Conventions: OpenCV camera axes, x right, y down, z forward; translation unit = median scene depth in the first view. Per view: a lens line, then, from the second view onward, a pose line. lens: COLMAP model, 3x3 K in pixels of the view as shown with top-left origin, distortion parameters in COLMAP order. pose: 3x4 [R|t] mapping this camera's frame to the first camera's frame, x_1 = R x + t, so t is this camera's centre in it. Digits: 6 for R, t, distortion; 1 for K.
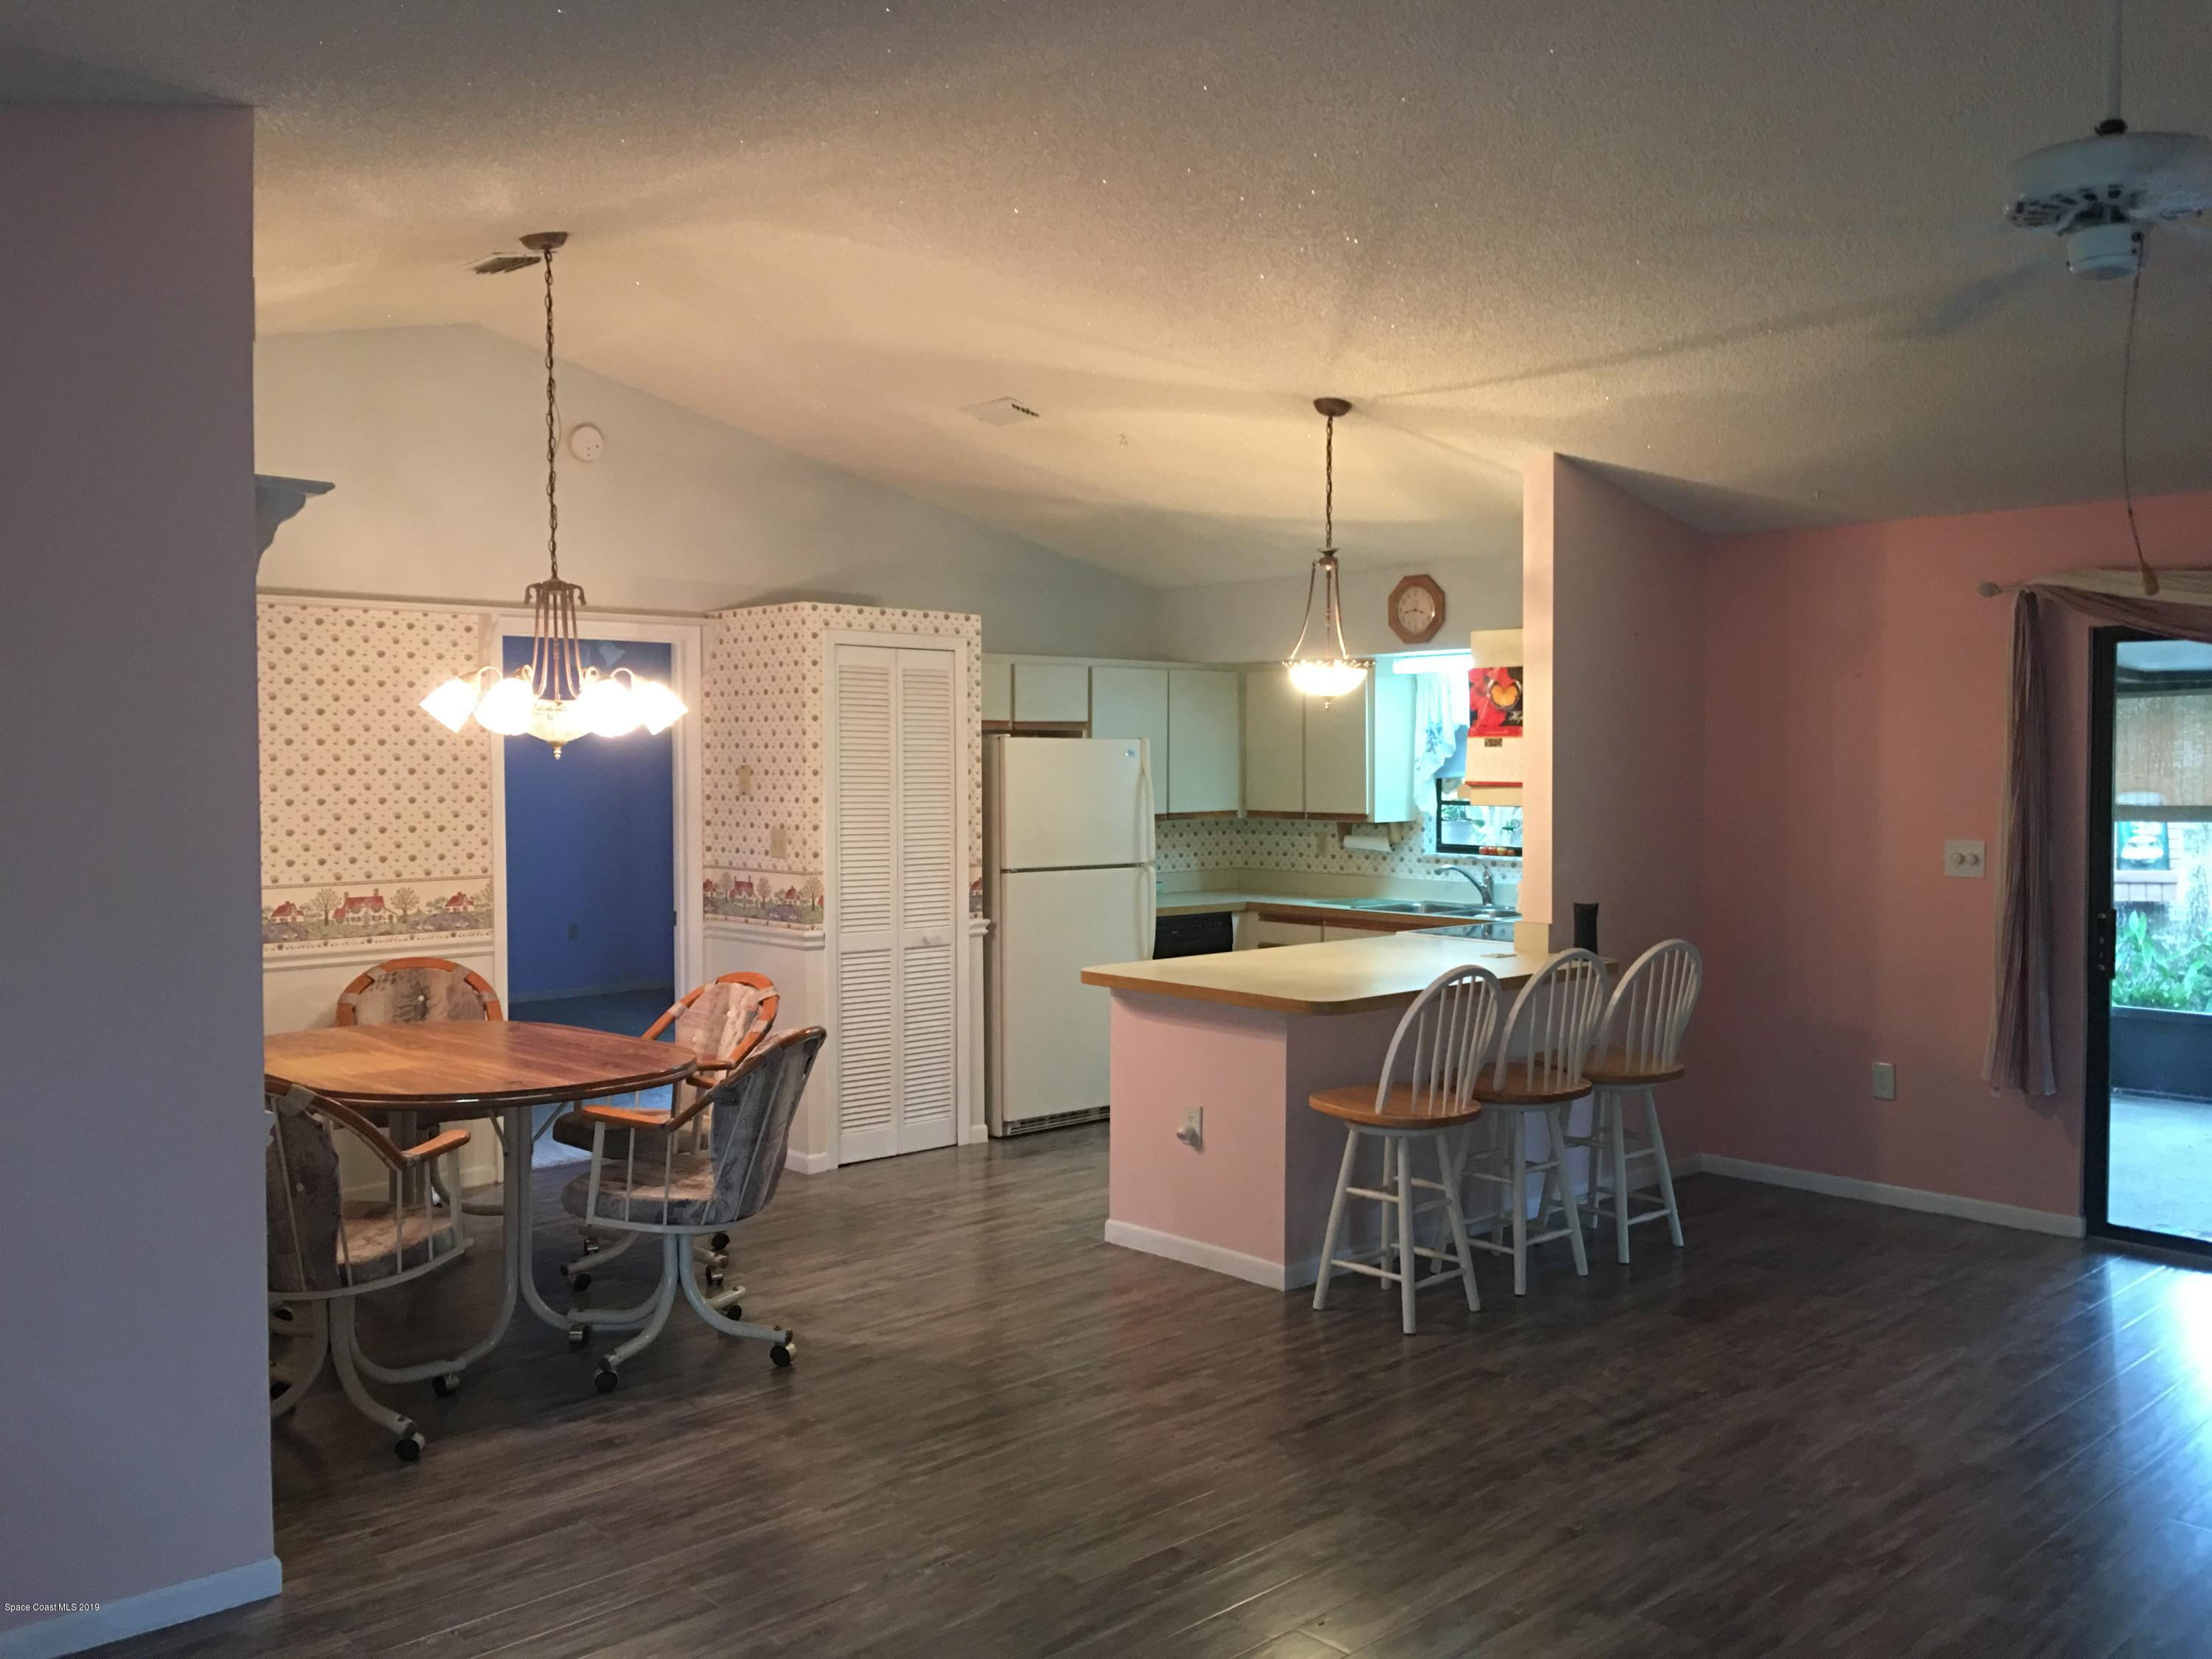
lens RADIAL K [[1860.9, 0, 1105.5], [0, 1860.9, 814.0], [0, 0, 1]] dist [0.074185, -0.119982]
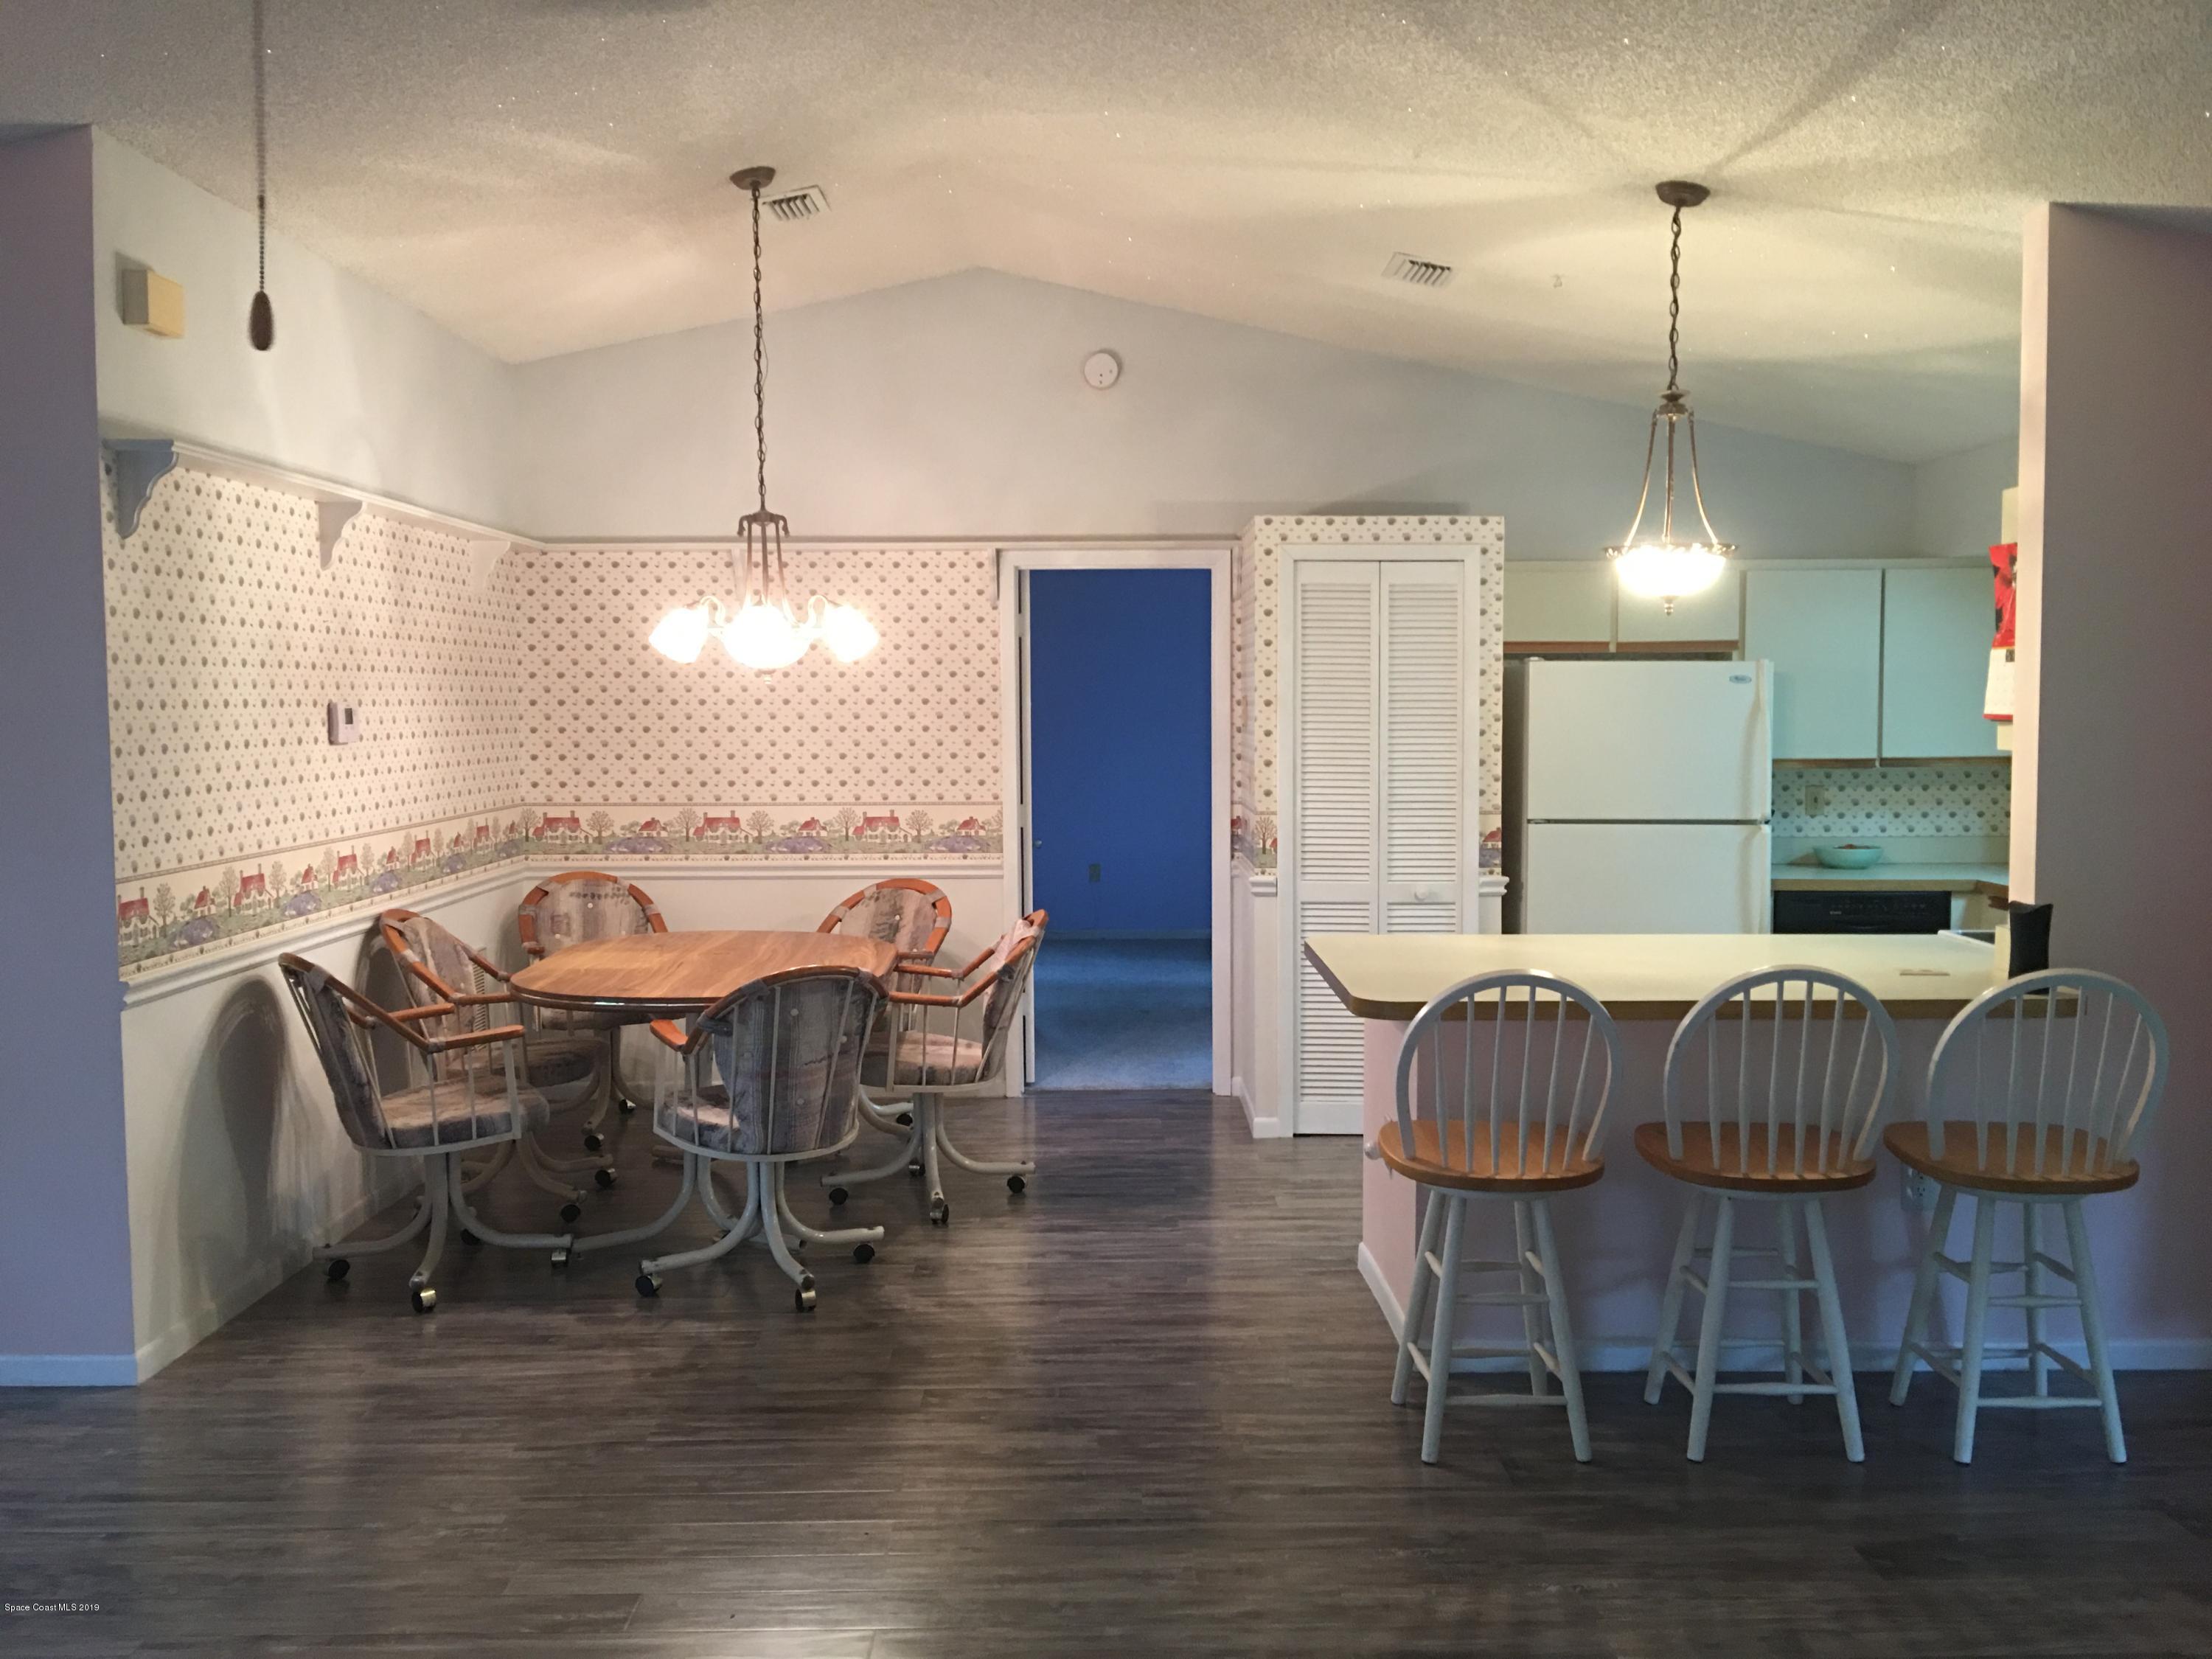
lens RADIAL K [[1860.9, 0, 1110.9], [0, 1860.9, 810.2], [0, 0, 1]] dist [0.074185, -0.119982]
pose [[0.738349, 0.038780, -0.673303, 0.415084], [-0.018370, 0.999131, 0.037403, -0.002528], [0.674168, -0.015248, 0.738420, 0.280024]]
